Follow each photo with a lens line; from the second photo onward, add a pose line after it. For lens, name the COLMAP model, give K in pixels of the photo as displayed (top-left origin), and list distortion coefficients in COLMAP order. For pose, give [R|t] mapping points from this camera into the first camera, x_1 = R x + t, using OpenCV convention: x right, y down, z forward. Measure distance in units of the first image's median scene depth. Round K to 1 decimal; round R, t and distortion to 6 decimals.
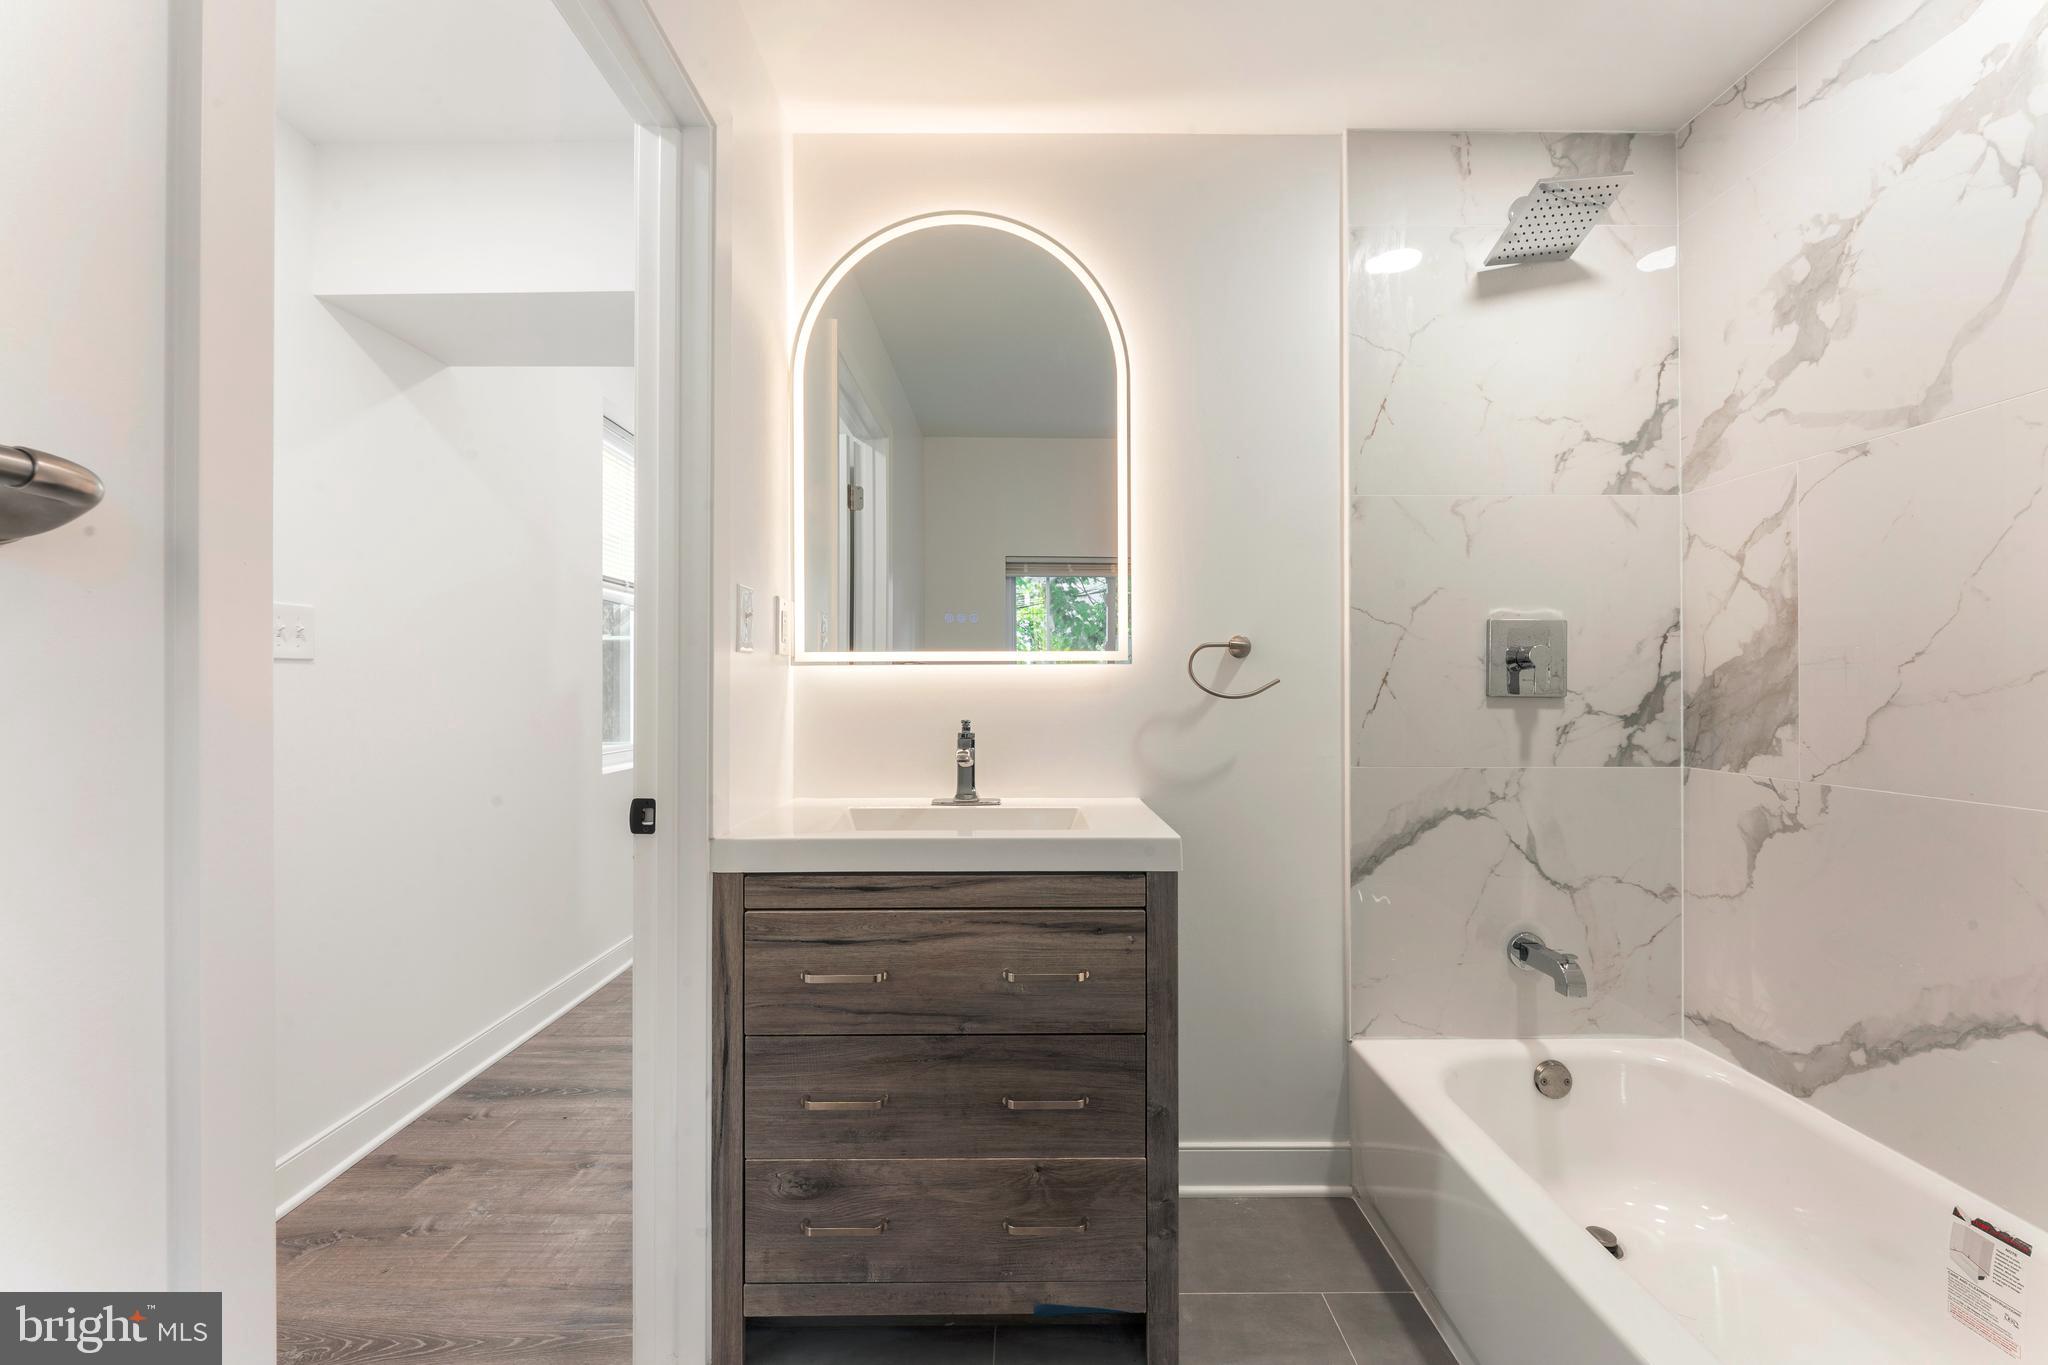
lens RADIAL K [[820.3, 0, 1025.6], [0, 820.3, 685.1], [0, 0, 1]] dist [-0.000262, -0.001868]
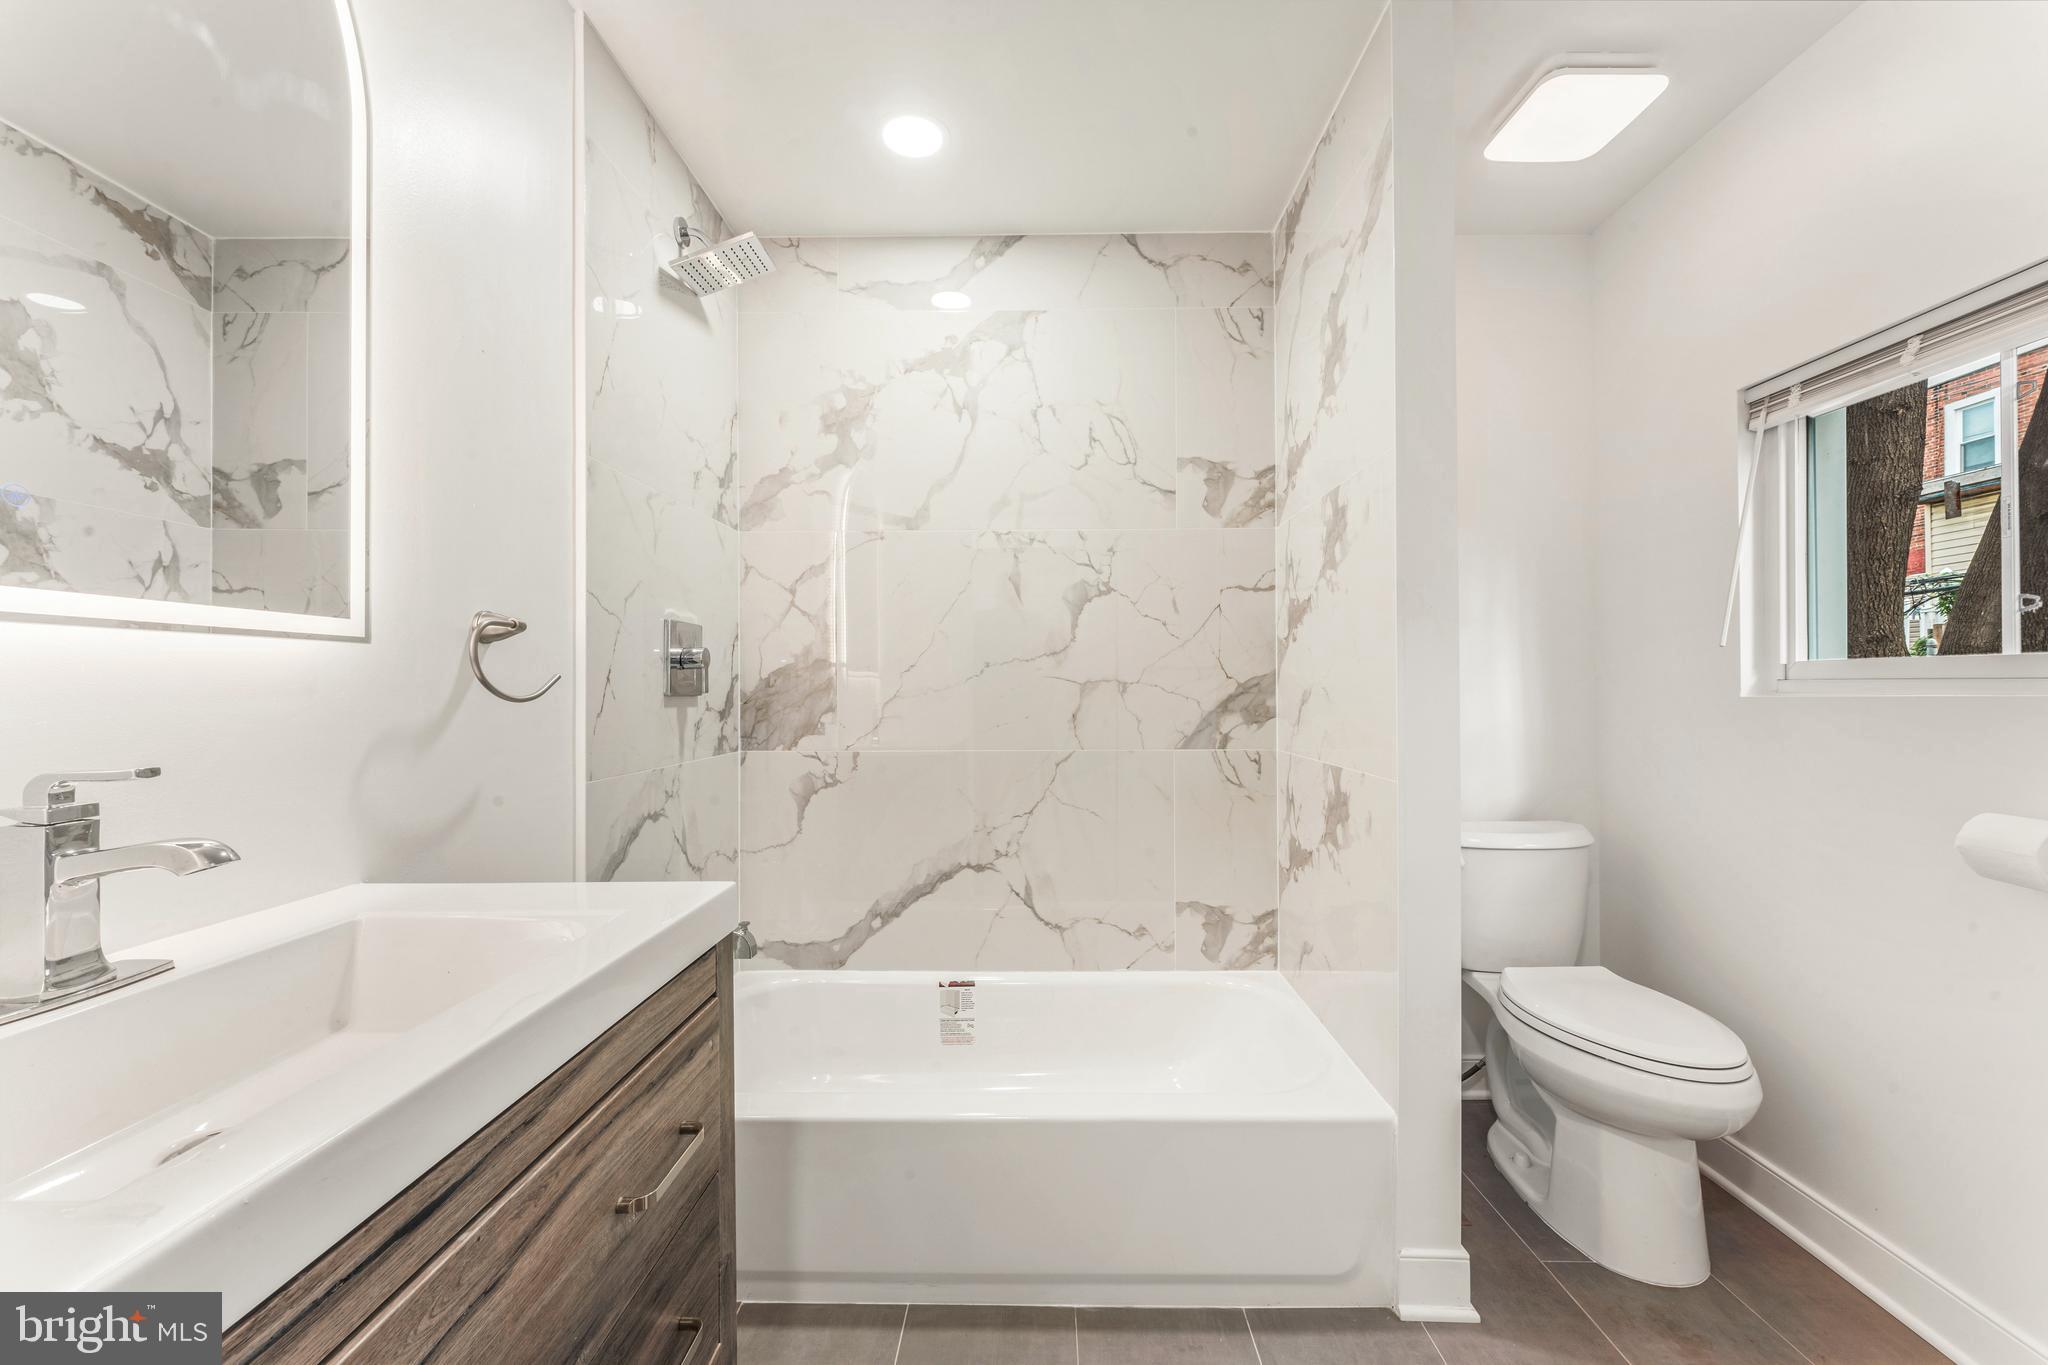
lens RADIAL K [[820.3, 0, 1027.8], [0, 820.3, 685.6], [0, 0, 1]] dist [-0.000262, -0.001868]
pose [[0.005502, 0.003571, 0.999978, -0.495189], [0.002233, 0.999991, -0.003584, 0.006694], [-0.999982, 0.002253, 0.005494, 0.633178]]
